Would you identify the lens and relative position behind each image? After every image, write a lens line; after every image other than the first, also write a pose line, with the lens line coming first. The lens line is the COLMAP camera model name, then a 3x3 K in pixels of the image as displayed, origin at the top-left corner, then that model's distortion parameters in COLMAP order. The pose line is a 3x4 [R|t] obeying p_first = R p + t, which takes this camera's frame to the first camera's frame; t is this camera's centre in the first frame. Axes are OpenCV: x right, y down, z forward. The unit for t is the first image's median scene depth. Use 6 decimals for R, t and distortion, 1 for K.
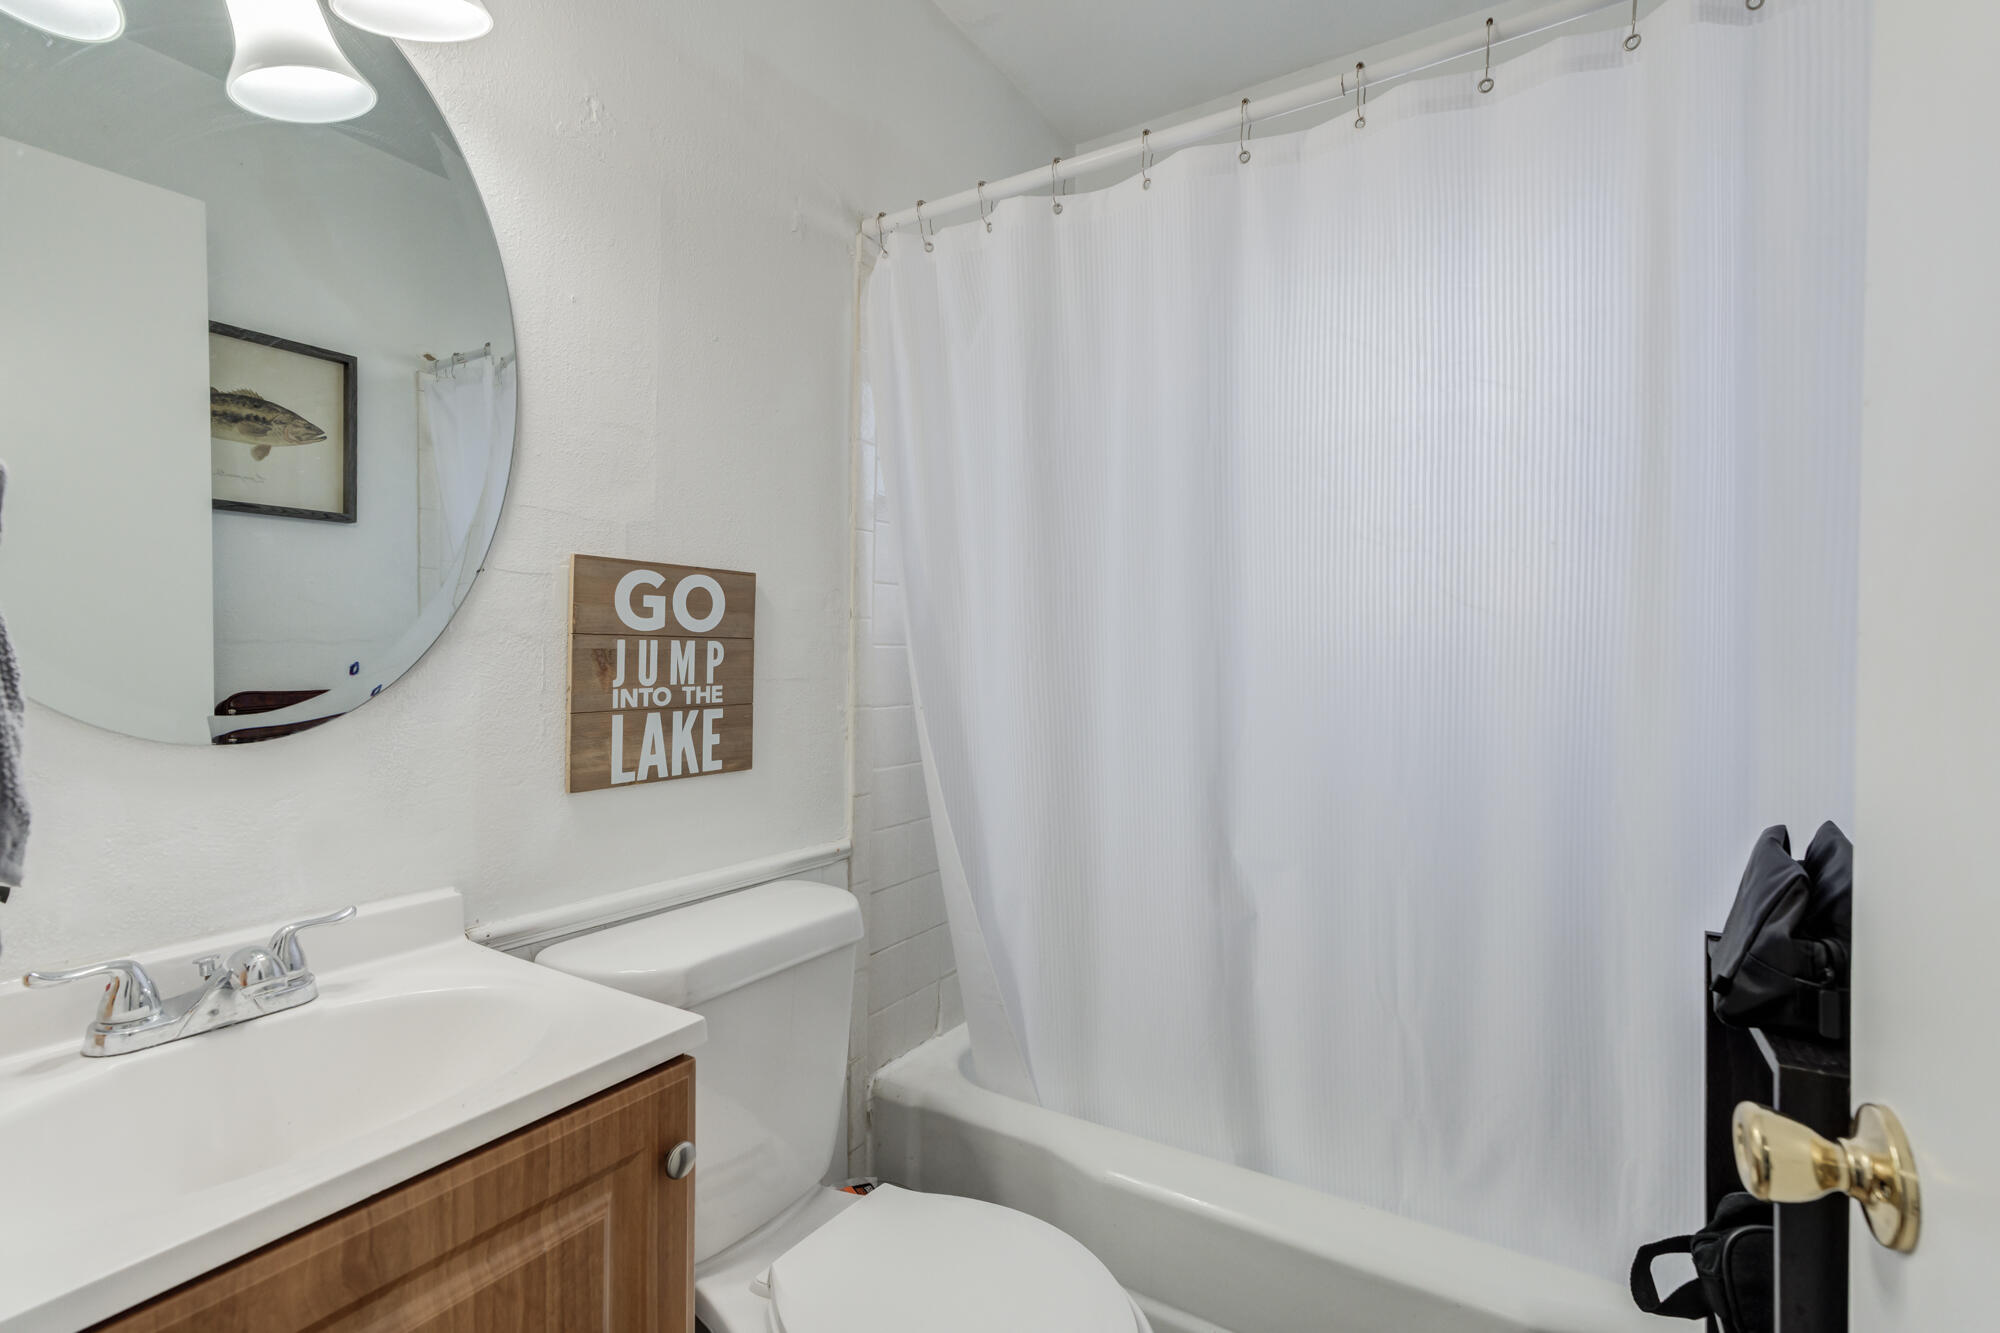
lens RADIAL K [[917.7, 0, 992.2], [0, 917.7, 659.6], [0, 0, 1]] dist [-0.017523, 0.017371]
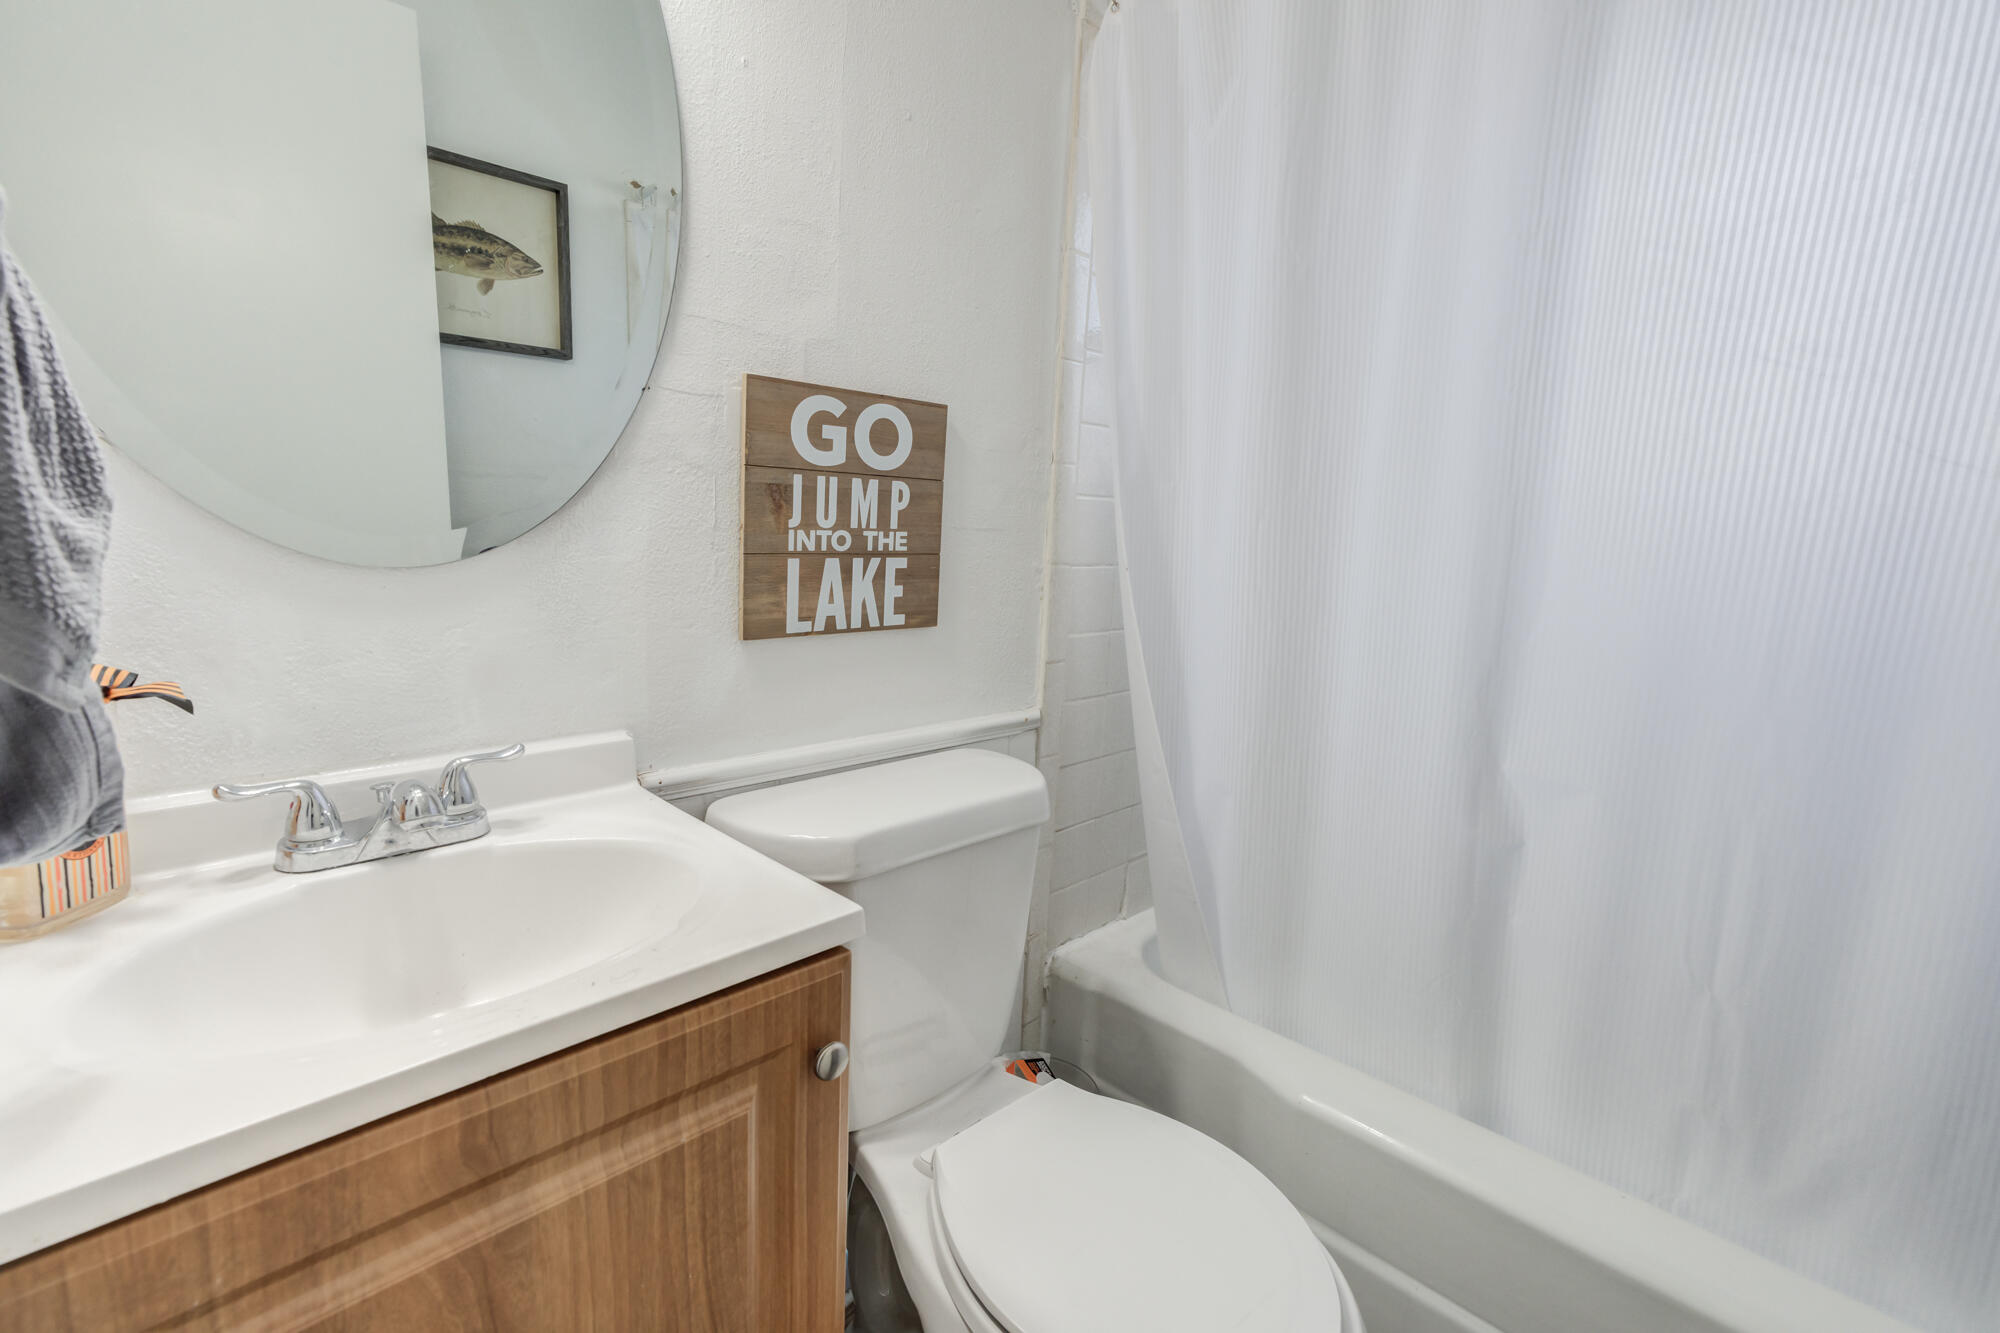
lens RADIAL K [[917.7, 0, 992.2], [0, 917.7, 659.6], [0, 0, 1]] dist [-0.017523, 0.017371]
pose [[0.976009, 0.069955, -0.206184, -0.028115], [-0.038957, 0.987806, 0.150735, 0.019734], [0.214214, -0.139086, 0.966834, 0.196003]]
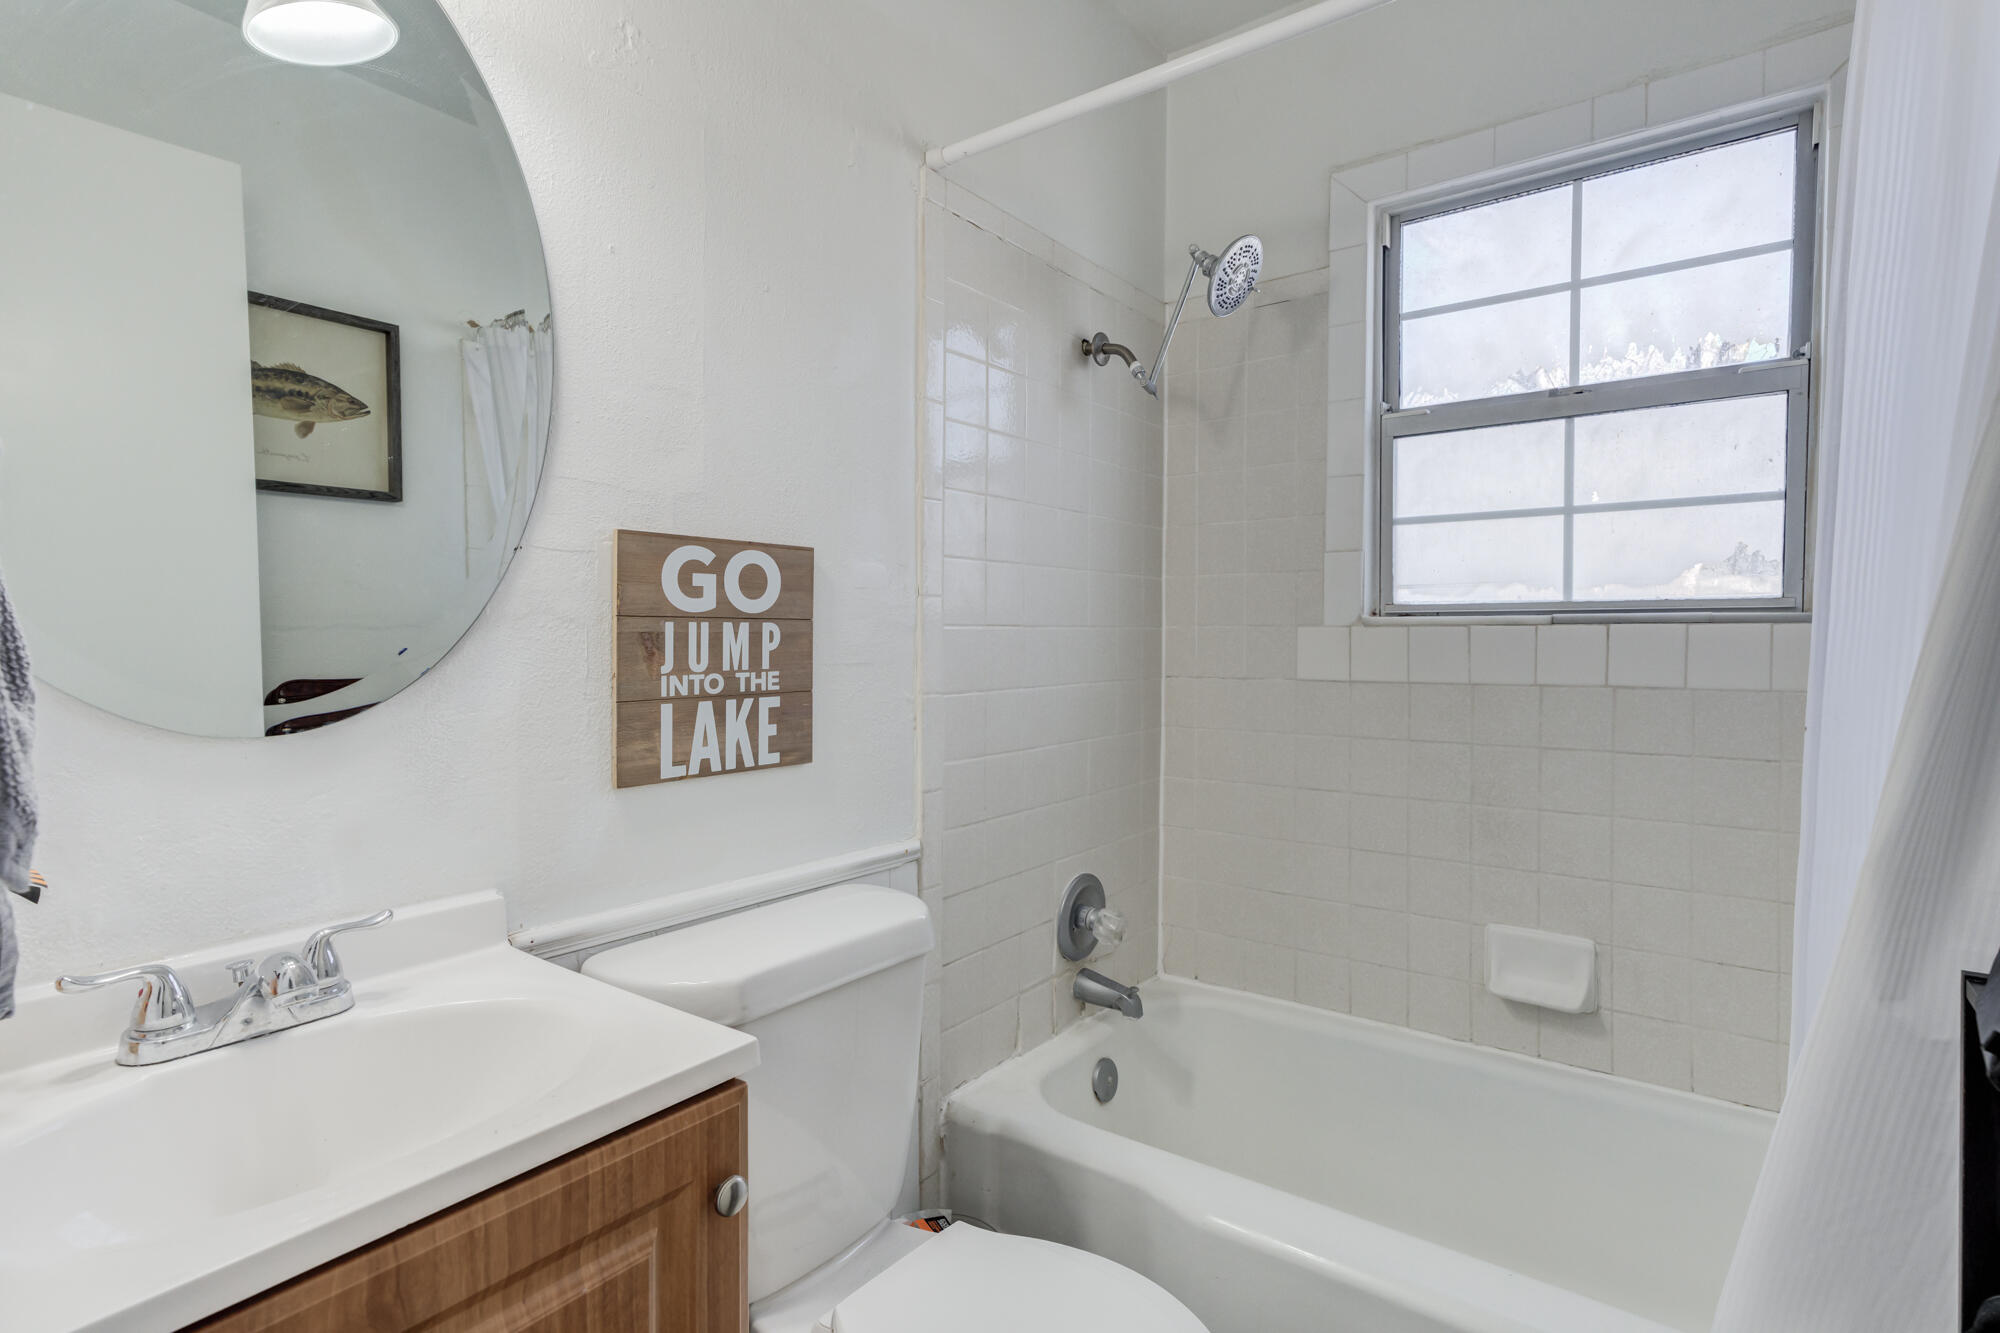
lens RADIAL K [[998.0, 0, 991.7], [0, 998.0, 658.3], [0, 0, 1]] dist [0.000284, 0.013036]
pose [[0.996398, -0.005998, -0.084585, 0.002580], [0.007418, 0.999837, 0.016487, 0.000562], [0.084472, -0.017055, 0.996280, 0.037262]]
